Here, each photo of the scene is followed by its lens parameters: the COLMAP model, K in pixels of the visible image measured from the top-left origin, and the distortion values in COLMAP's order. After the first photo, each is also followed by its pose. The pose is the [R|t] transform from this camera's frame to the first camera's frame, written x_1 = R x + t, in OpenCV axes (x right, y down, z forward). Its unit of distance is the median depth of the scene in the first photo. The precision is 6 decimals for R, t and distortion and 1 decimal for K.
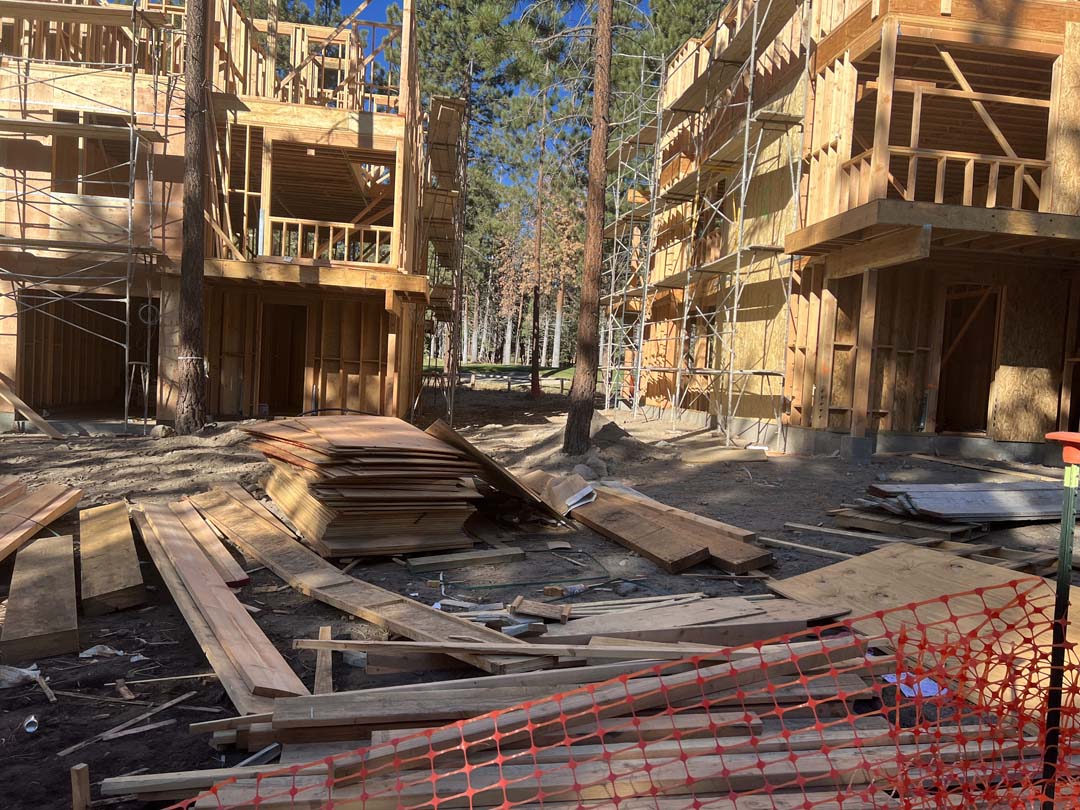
lens RADIAL K [[823.7, 0, 557.0], [0, 823.7, 402.1], [0, 0, 1]] dist [0.087549, -0.111684]
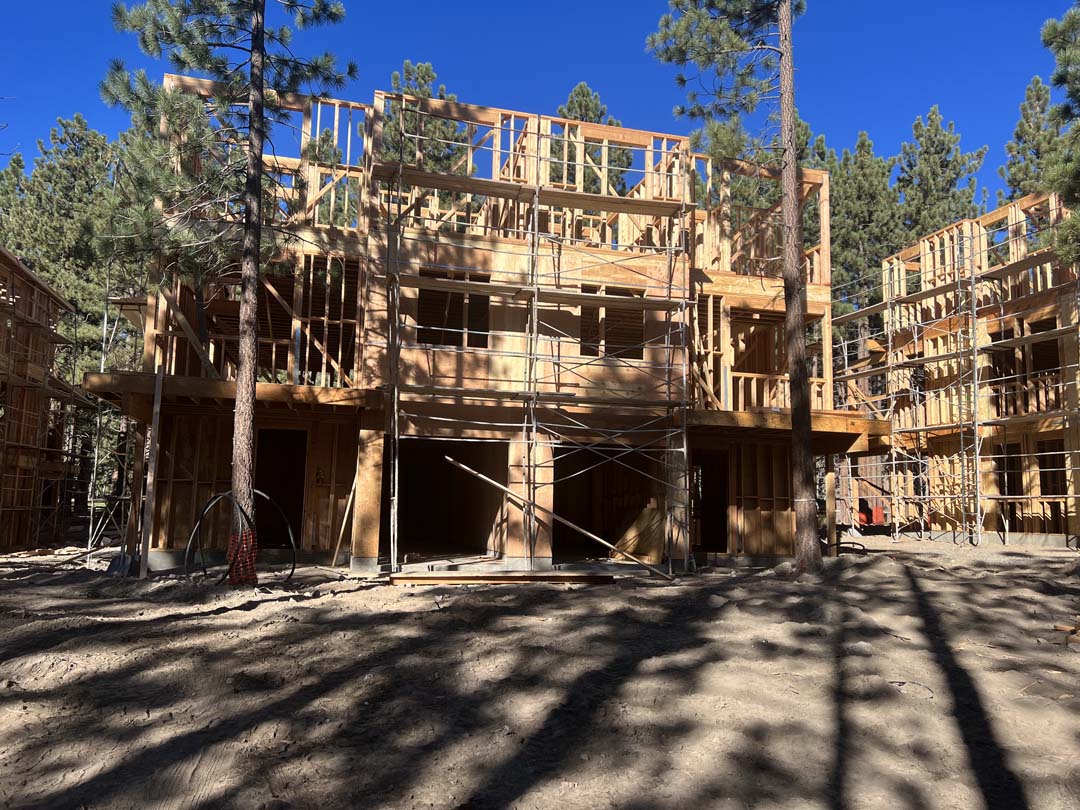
lens RADIAL K [[823.7, 0, 557.0], [0, 823.7, 402.1], [0, 0, 1]] dist [0.087549, -0.111684]
pose [[0.992675, -0.018647, 0.119370, -0.716895], [0.037955, 0.986129, -0.161585, -0.011115], [-0.114701, 0.164932, 0.979613, -0.061253]]
